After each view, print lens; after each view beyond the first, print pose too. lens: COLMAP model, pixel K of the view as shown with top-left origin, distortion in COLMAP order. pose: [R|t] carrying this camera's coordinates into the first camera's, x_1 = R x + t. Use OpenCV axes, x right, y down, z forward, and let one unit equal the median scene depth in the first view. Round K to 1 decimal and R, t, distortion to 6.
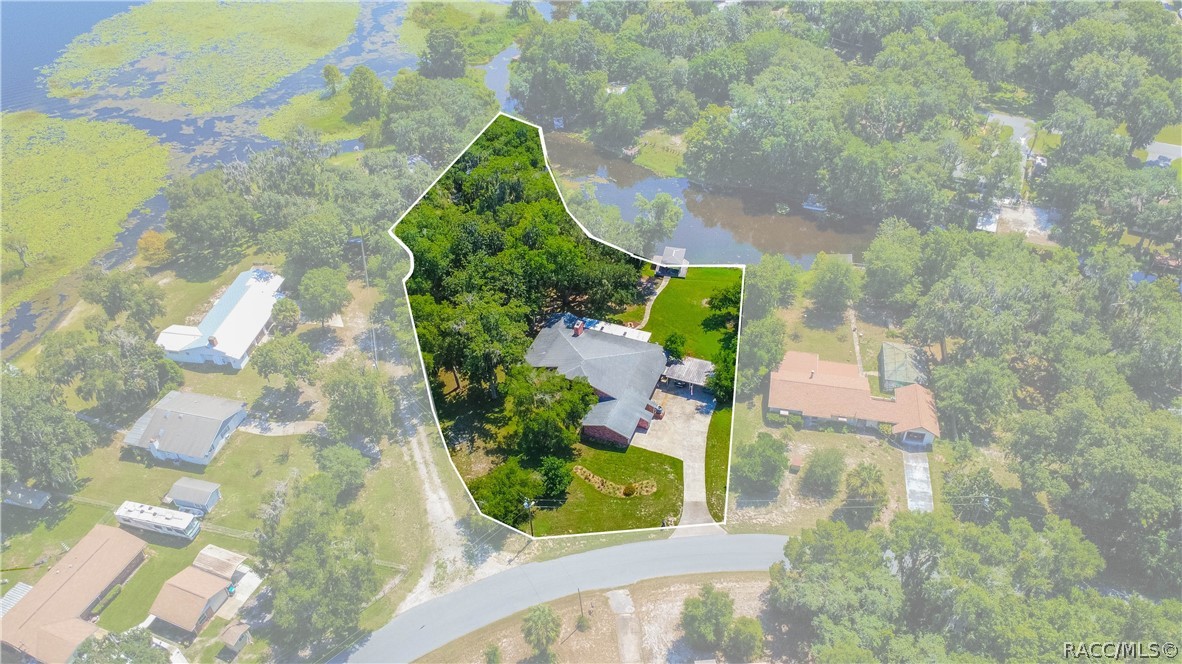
lens RADIAL K [[857.5, 0, 591.0], [0, 857.5, 332.0], [0, 0, 1]] dist [0.002501, 0.000157]
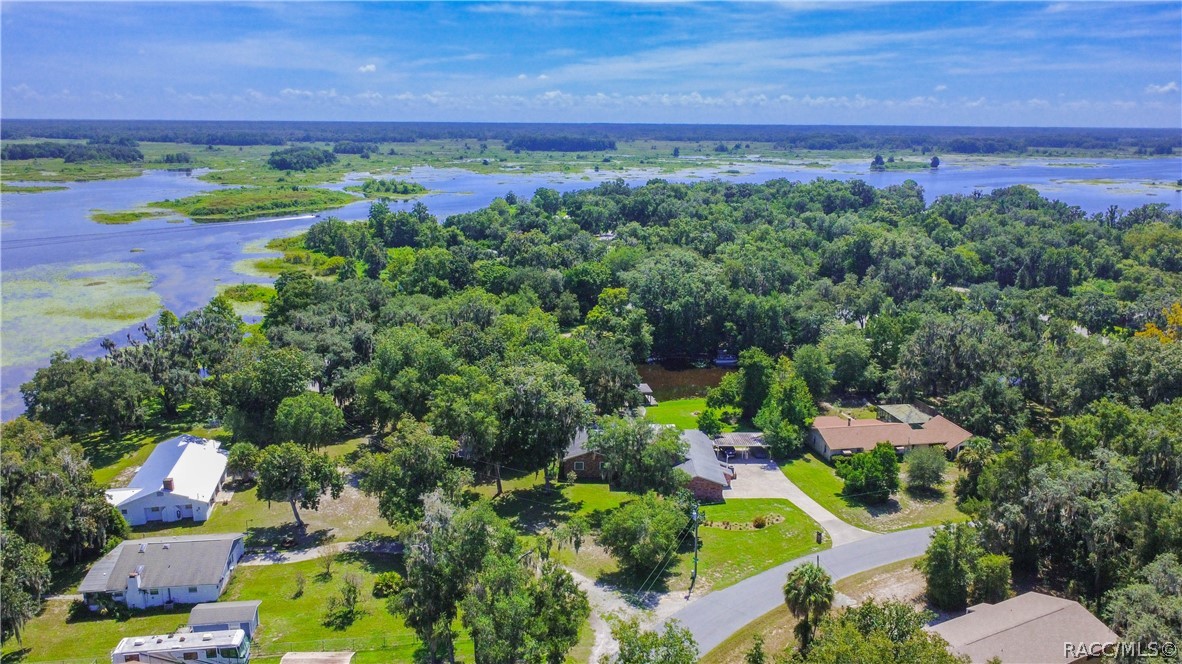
lens RADIAL K [[865.1, 0, 591.0], [0, 865.1, 332.0], [0, 0, 1]] dist [-0.000694, -0.000944]
pose [[0.927135, -0.060924, 0.369741, -0.396400], [0.220381, 0.886668, -0.406511, 0.305419], [-0.303071, 0.458375, 0.835488, 0.200028]]
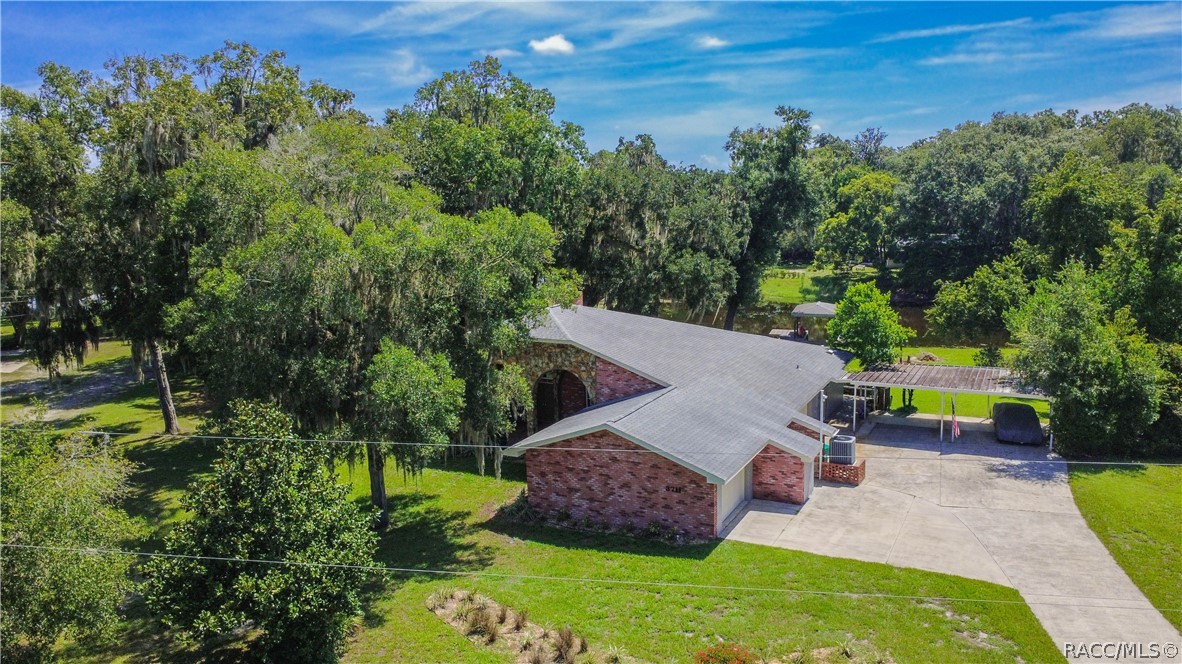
lens RADIAL K [[865.1, 0, 591.0], [0, 865.1, 332.0], [0, 0, 1]] dist [-0.000694, -0.000944]
pose [[0.994411, 0.008791, -0.105214, 0.033339], [-0.060953, 0.861485, -0.504111, 0.191971], [0.086209, 0.507706, 0.857206, 0.763843]]
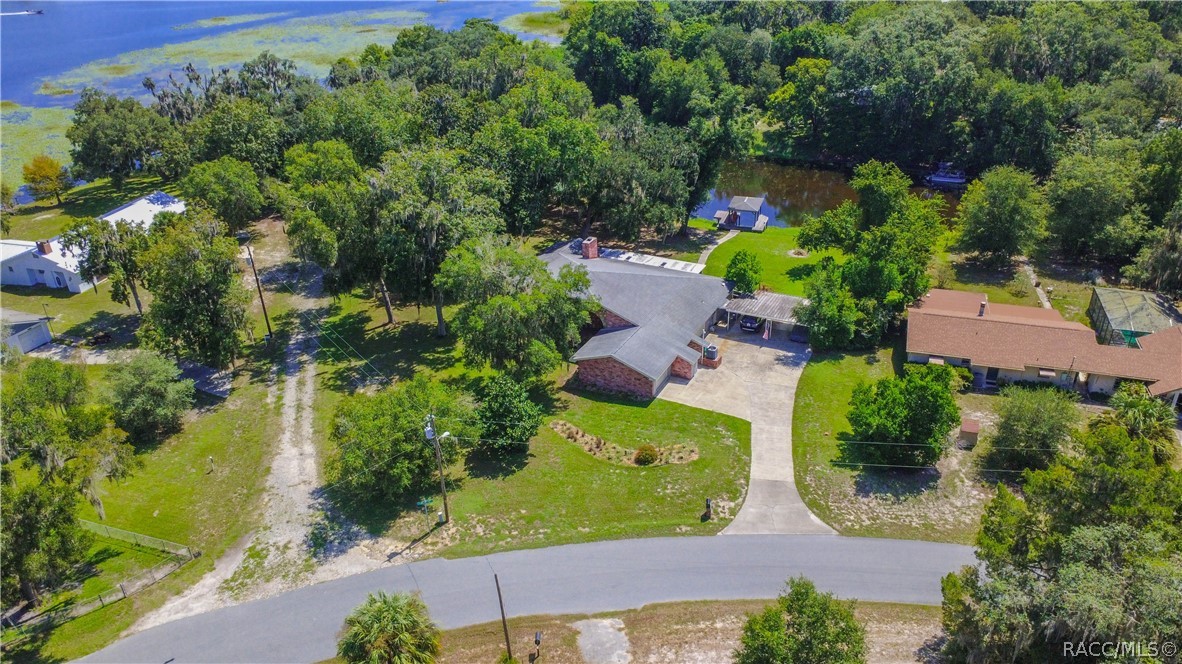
lens RADIAL K [[865.1, 0, 591.0], [0, 865.1, 332.0], [0, 0, 1]] dist [-0.000694, -0.000944]
pose [[0.994797, 0.042415, -0.092631, 0.052012], [-0.061194, 0.975694, -0.210419, 0.205247], [0.081455, 0.214992, 0.973213, 0.423045]]
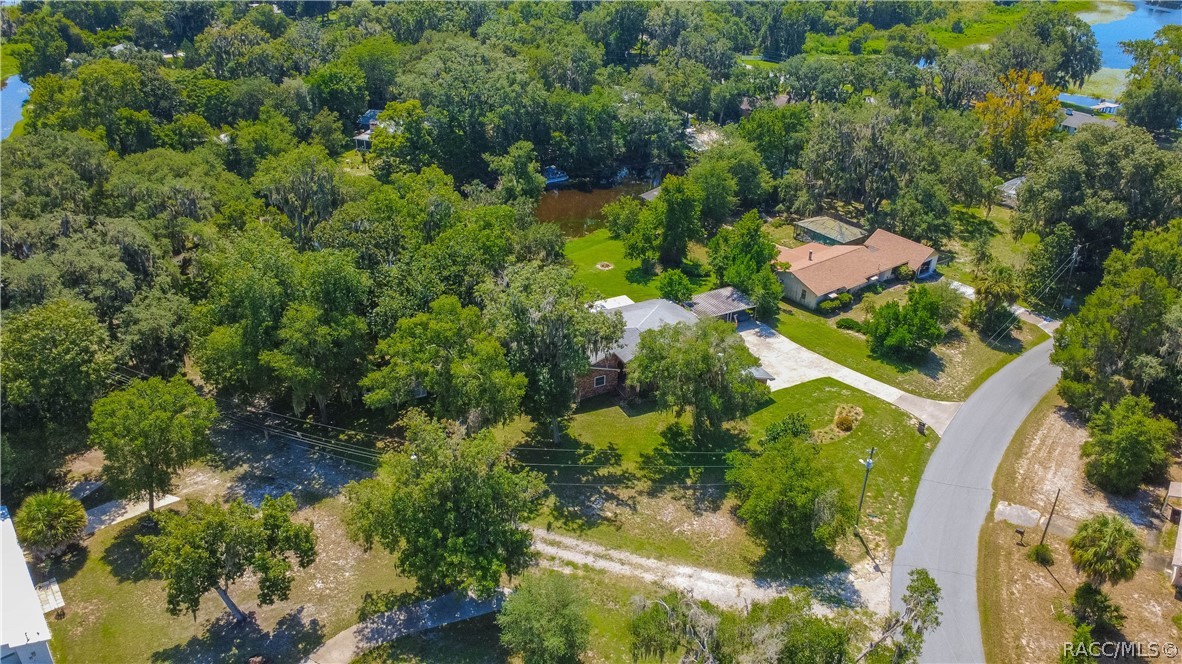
lens RADIAL K [[865.1, 0, 591.0], [0, 865.1, 332.0], [0, 0, 1]] dist [-0.000694, -0.000944]
pose [[0.657224, -0.332190, 0.676540, -0.506106], [0.457983, 0.888921, -0.008436, 0.024350], [-0.598588, 0.315388, 0.736358, 0.524868]]
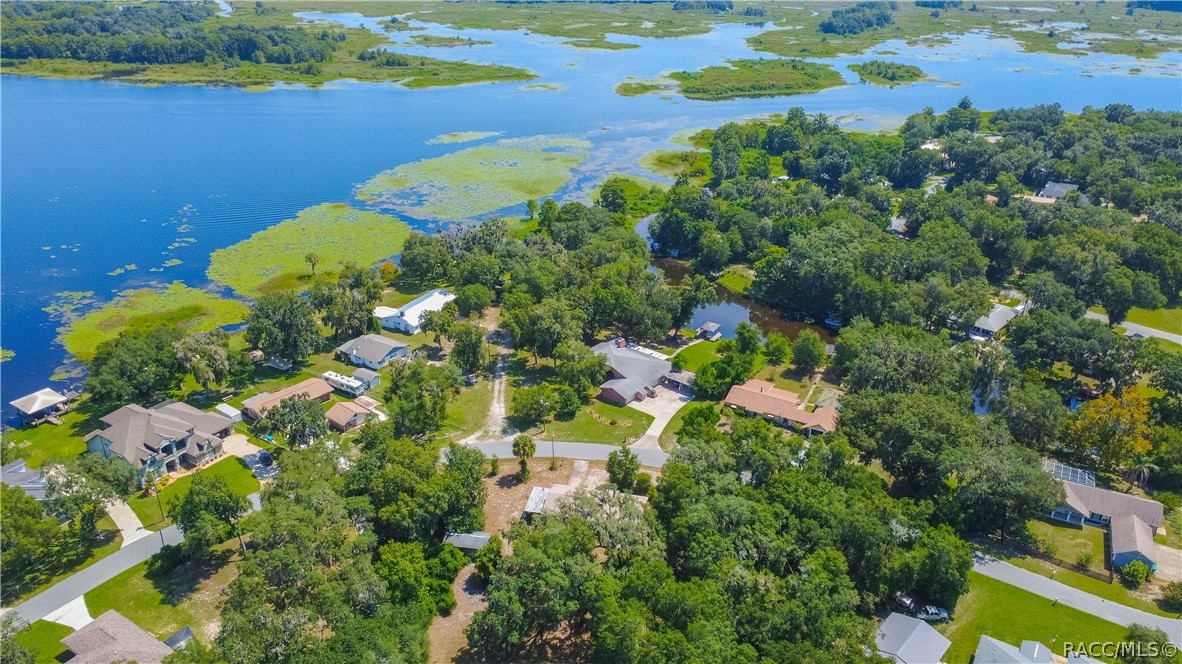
lens RADIAL K [[857.5, 0, 591.0], [0, 857.5, 332.0], [0, 0, 1]] dist [0.002501, 0.000157]
pose [[0.951003, 0.158864, -0.265245, 0.358934], [-0.222024, 0.947940, -0.228286, 0.359929], [0.215170, 0.275991, 0.936766, -0.466424]]
